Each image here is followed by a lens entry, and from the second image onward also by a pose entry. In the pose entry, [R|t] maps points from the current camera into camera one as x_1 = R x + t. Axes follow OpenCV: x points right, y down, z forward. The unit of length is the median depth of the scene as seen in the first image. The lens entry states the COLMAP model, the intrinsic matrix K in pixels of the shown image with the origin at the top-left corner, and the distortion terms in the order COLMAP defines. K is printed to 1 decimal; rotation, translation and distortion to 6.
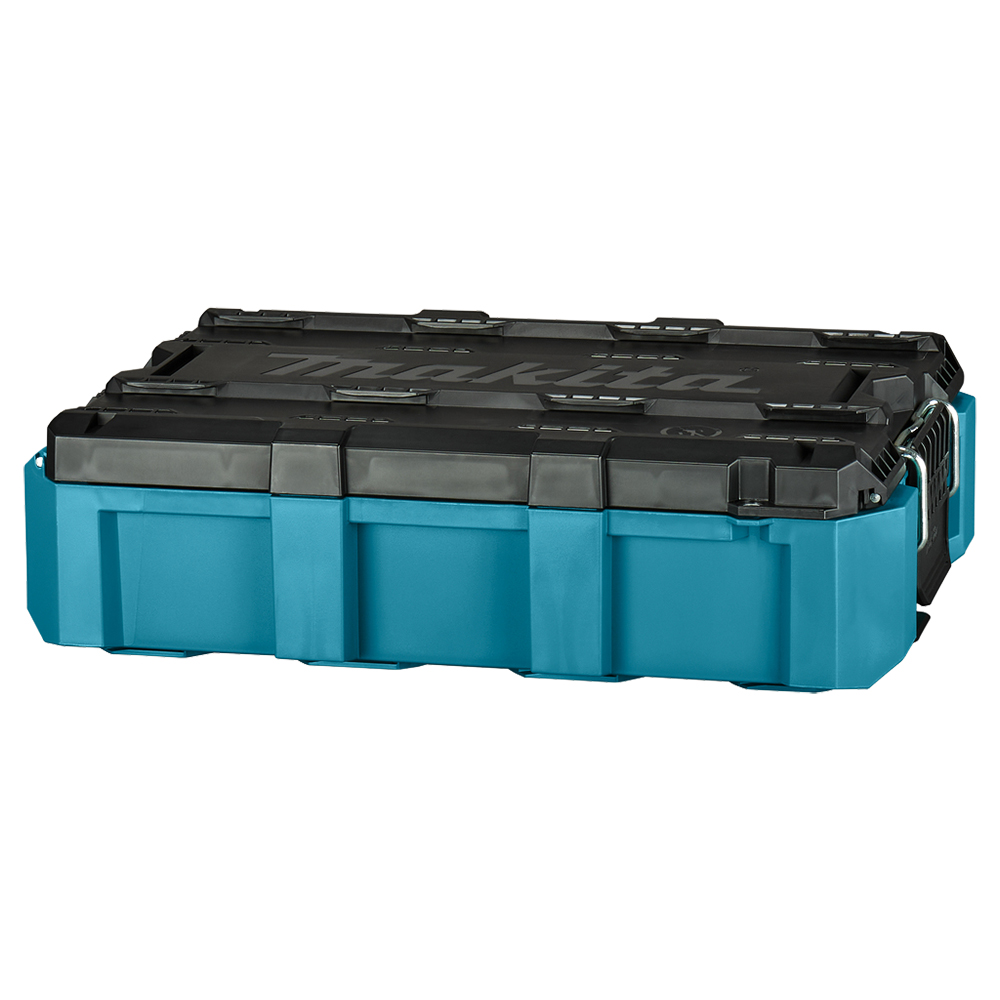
lens RADIAL K [[5682.0, 0, 500.1], [0, 5682.0, 499.8], [0, 0, 1]] dist [-0.803762, 0.000000]
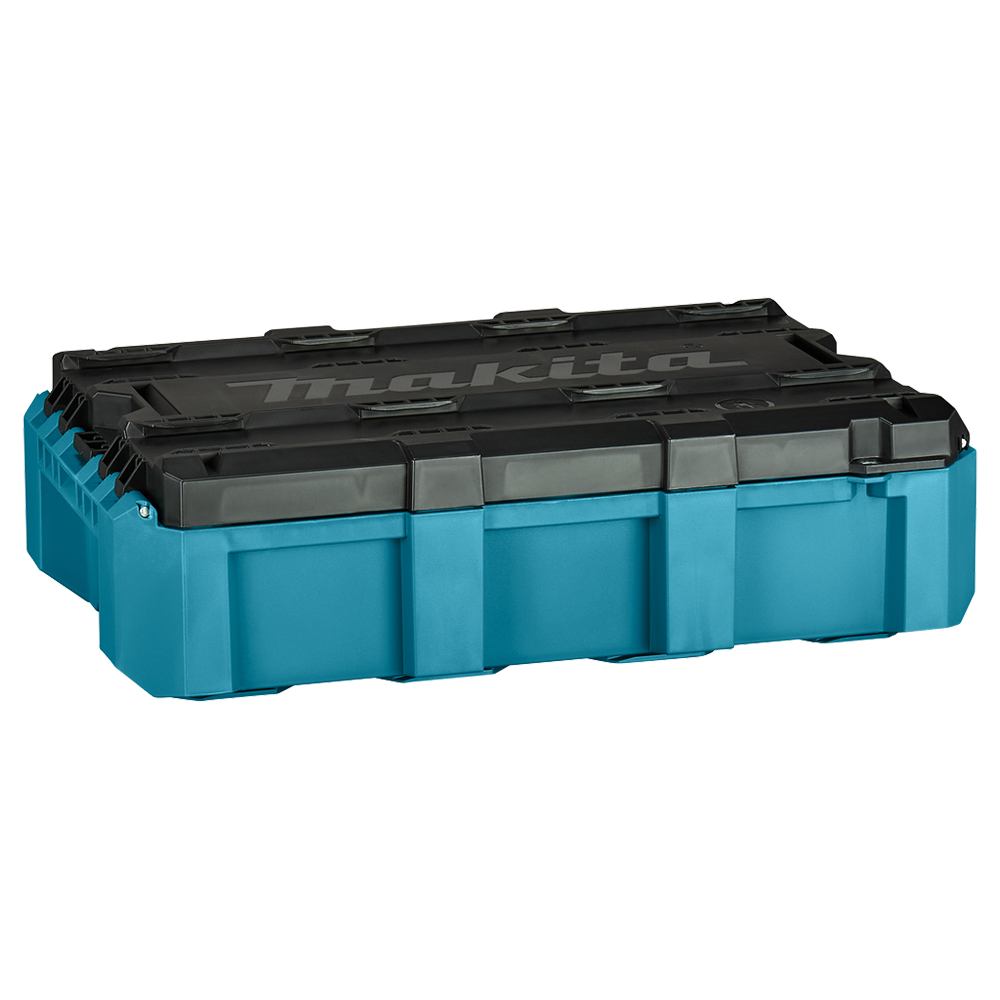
lens RADIAL K [[5315.1, 0, 498.0], [0, 5315.1, 499.6], [0, 0, 1]] dist [0.578836, 0.000000]
pose [[0.816938, -0.113931, 0.565360, -0.542232], [0.120374, 0.992387, 0.026047, -0.025071], [-0.564023, 0.046776, 0.824433, 0.220577]]
